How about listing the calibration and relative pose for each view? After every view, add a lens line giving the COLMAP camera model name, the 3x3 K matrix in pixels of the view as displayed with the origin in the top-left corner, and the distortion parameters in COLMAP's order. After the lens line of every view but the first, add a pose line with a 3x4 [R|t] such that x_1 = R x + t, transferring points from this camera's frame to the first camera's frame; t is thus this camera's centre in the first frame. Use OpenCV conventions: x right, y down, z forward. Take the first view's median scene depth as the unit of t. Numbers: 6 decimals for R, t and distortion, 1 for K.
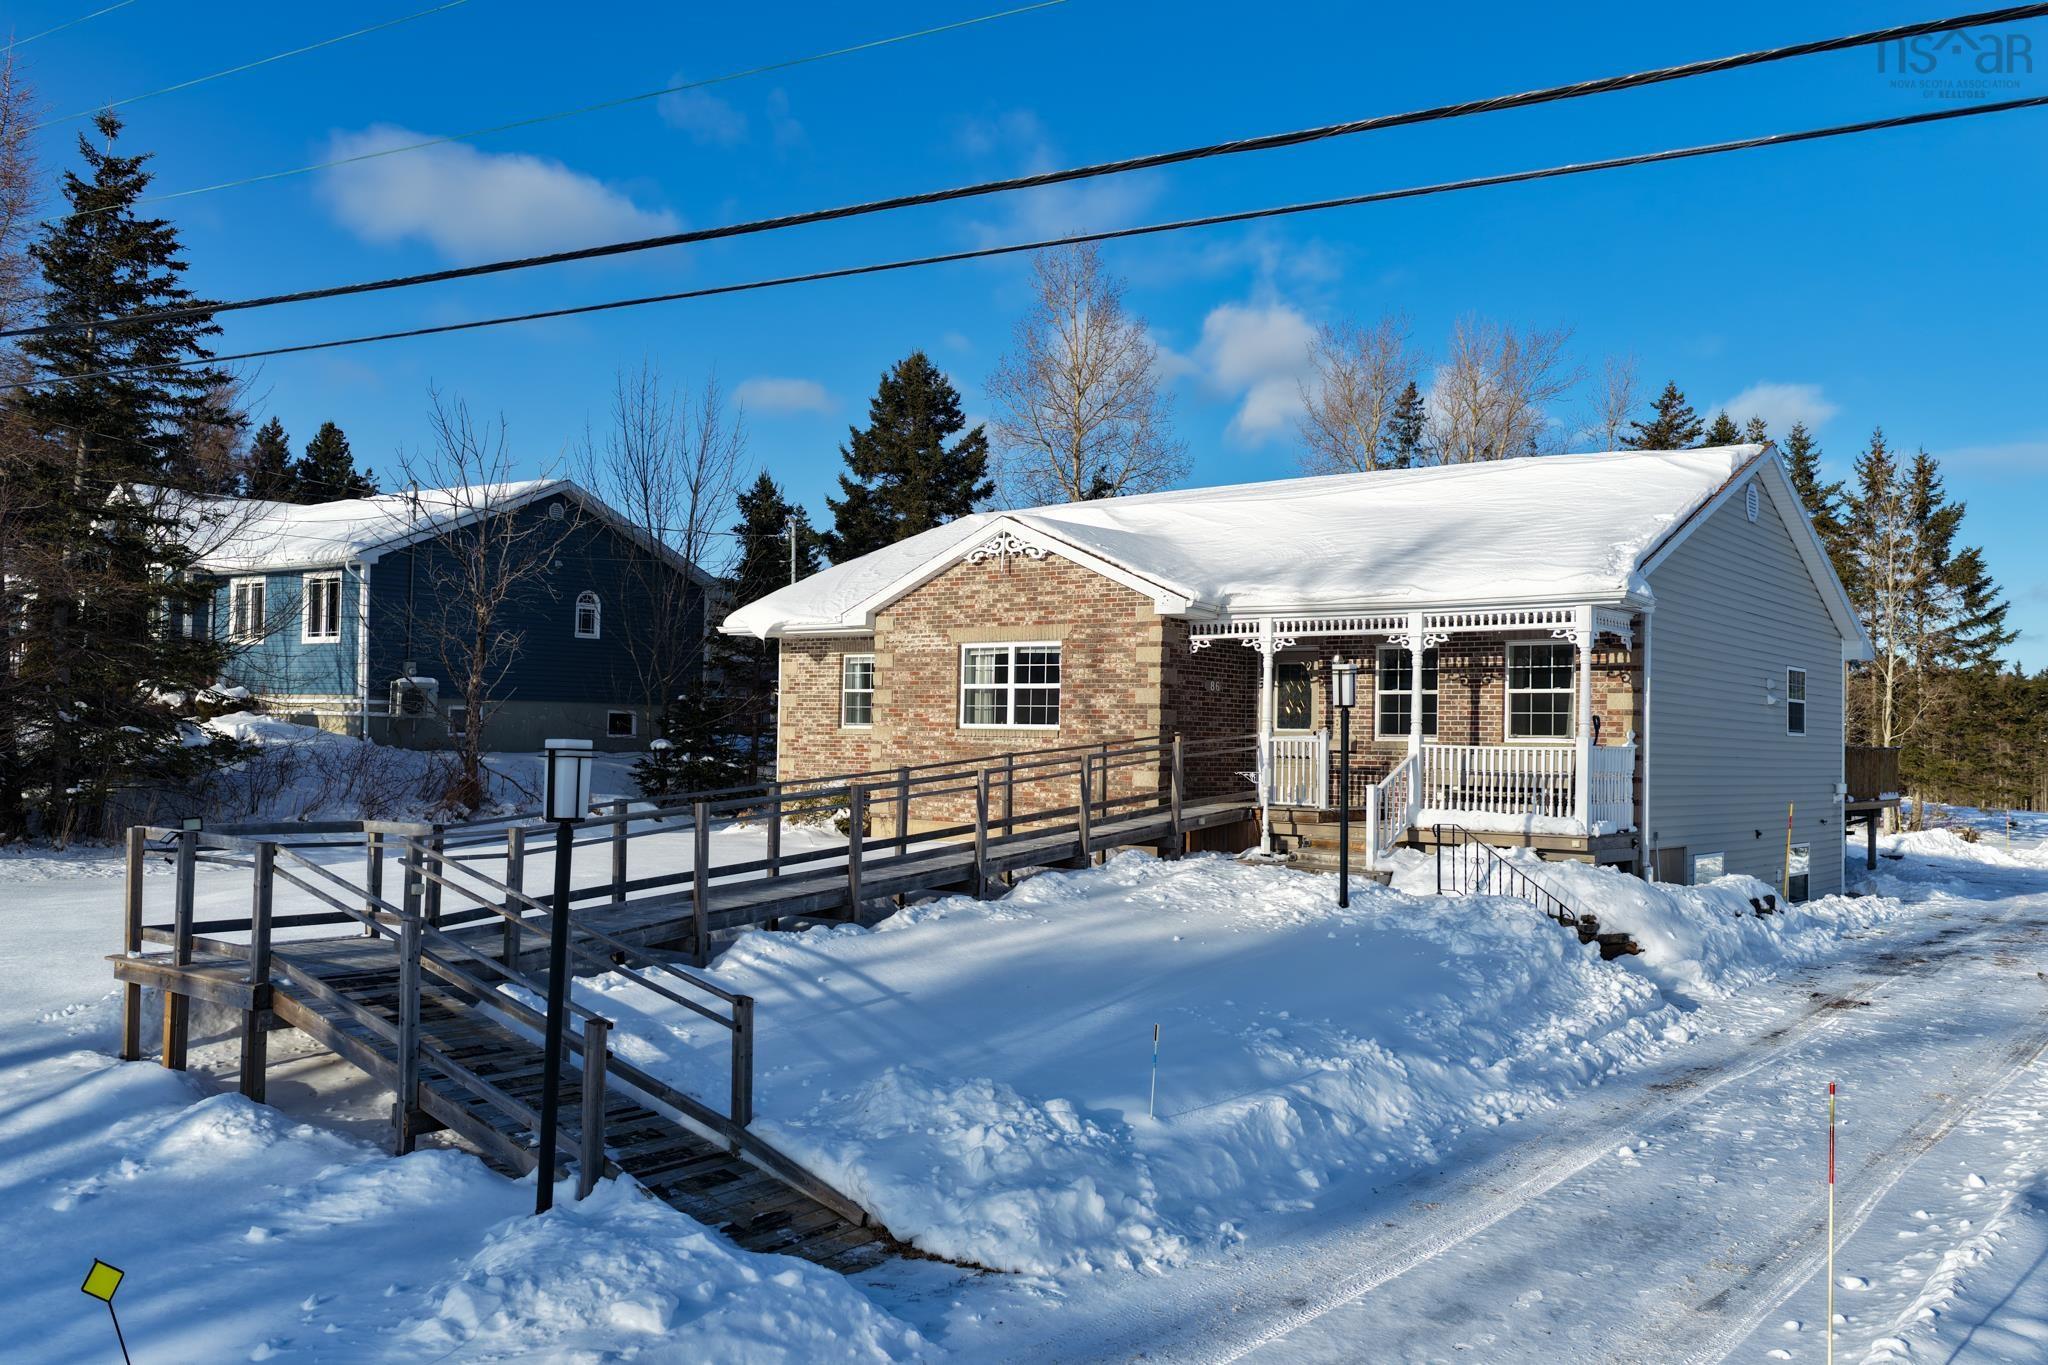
lens RADIAL K [[1699.9, 0, 1024.0], [0, 1699.9, 682.5], [0, 0, 1]] dist [-0.003796, 0.025461]
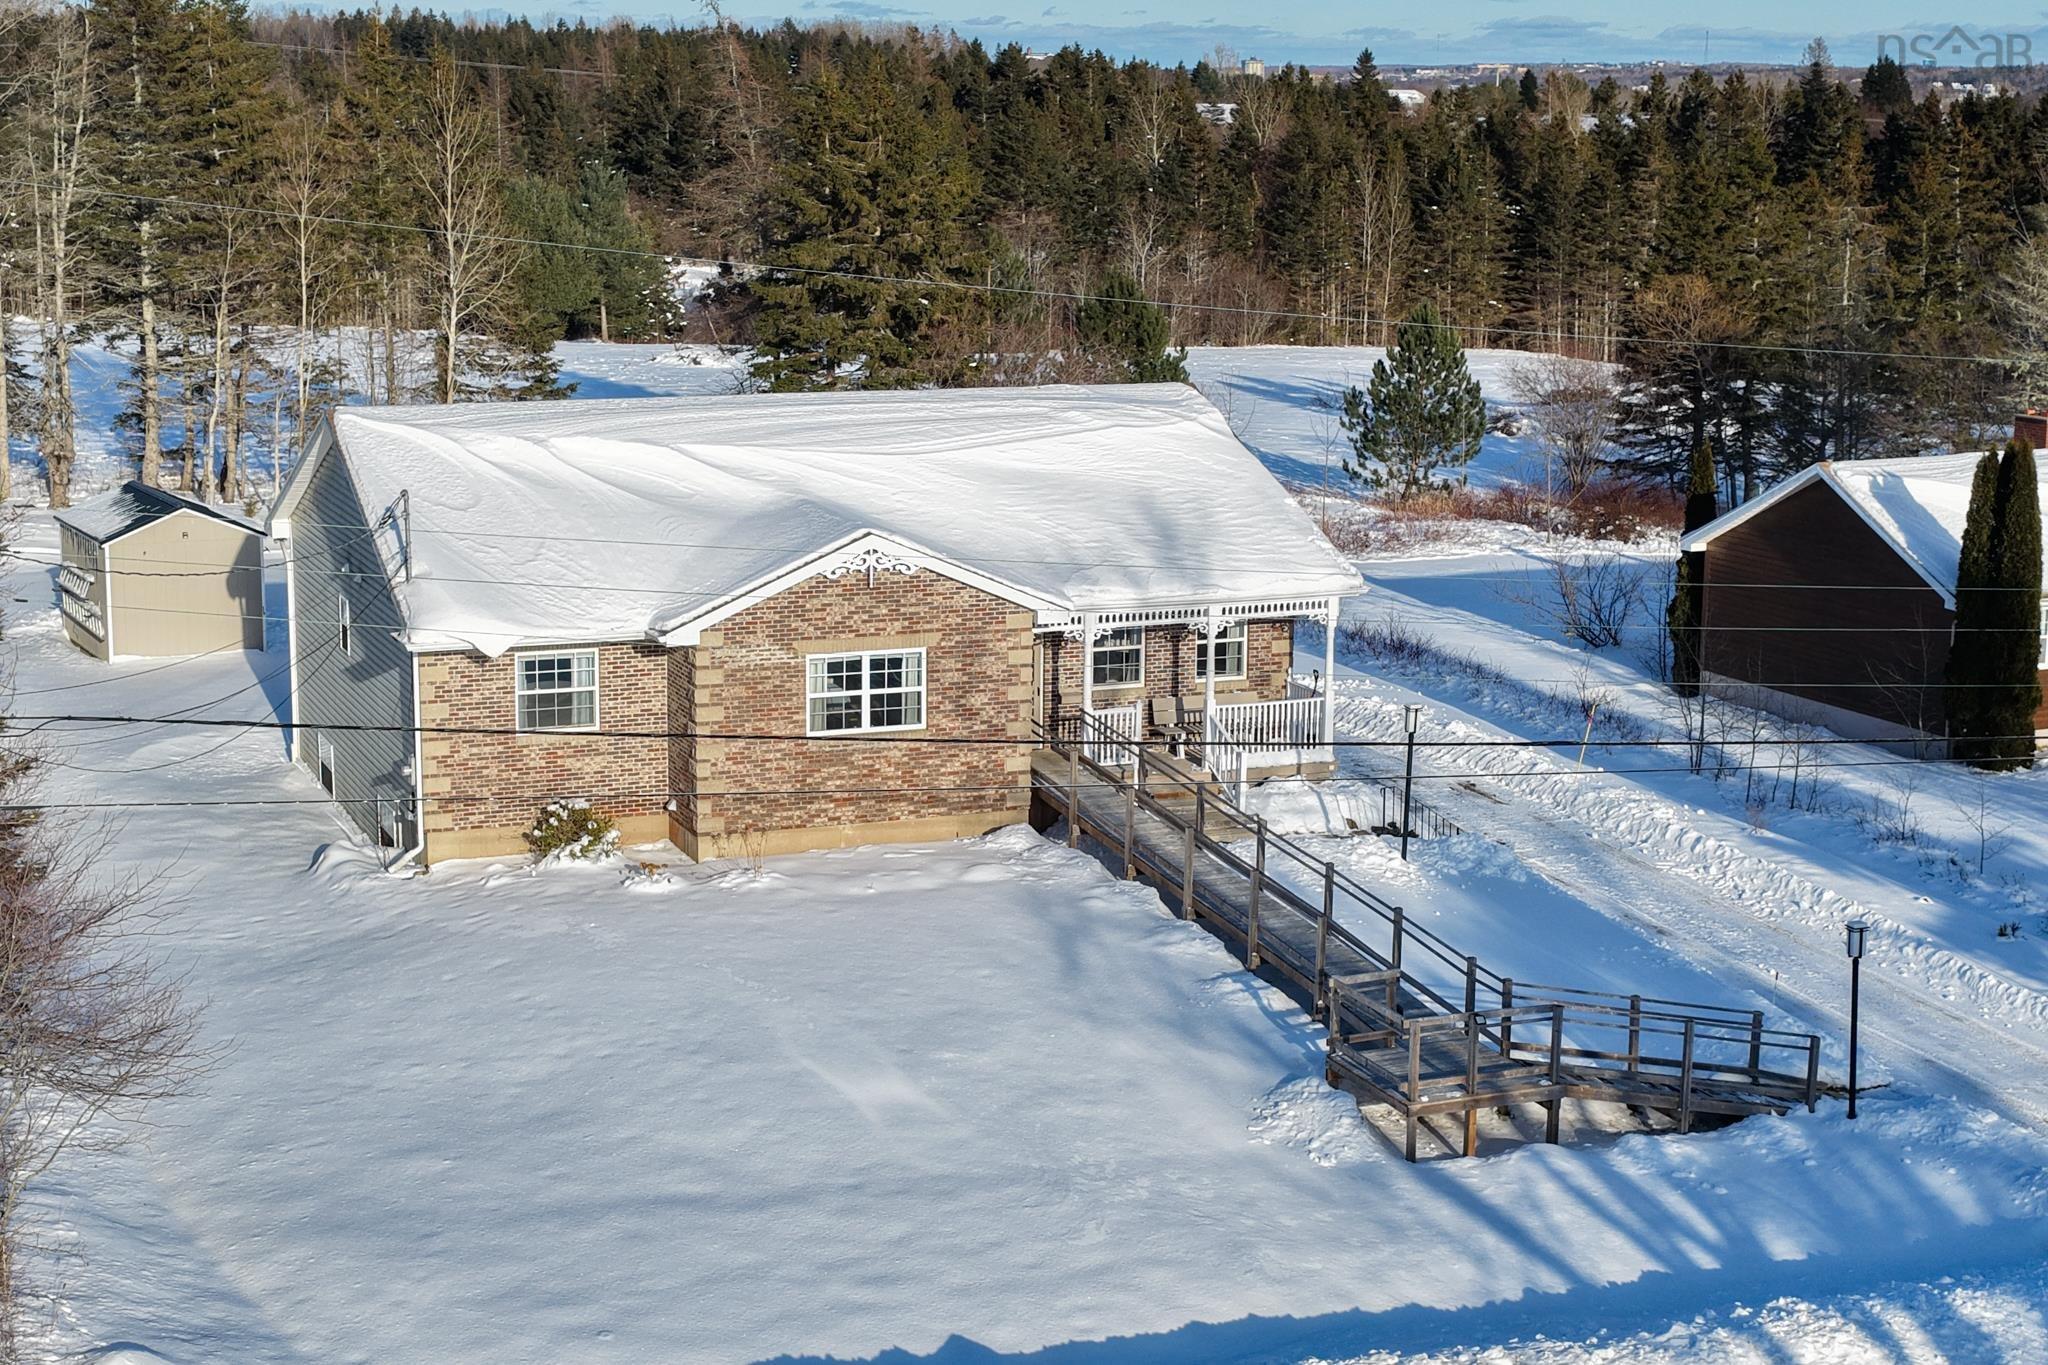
lens RADIAL K [[3162.9, 0, 1024.0], [0, 3162.9, 682.5], [0, 0, 1]] dist [0.000448, 0.059192]
pose [[0.482886, -0.182546, 0.856445, -1.707941], [-0.032594, 0.973606, 0.225895, -0.468893], [-0.875076, -0.136997, 0.464191, 0.016912]]
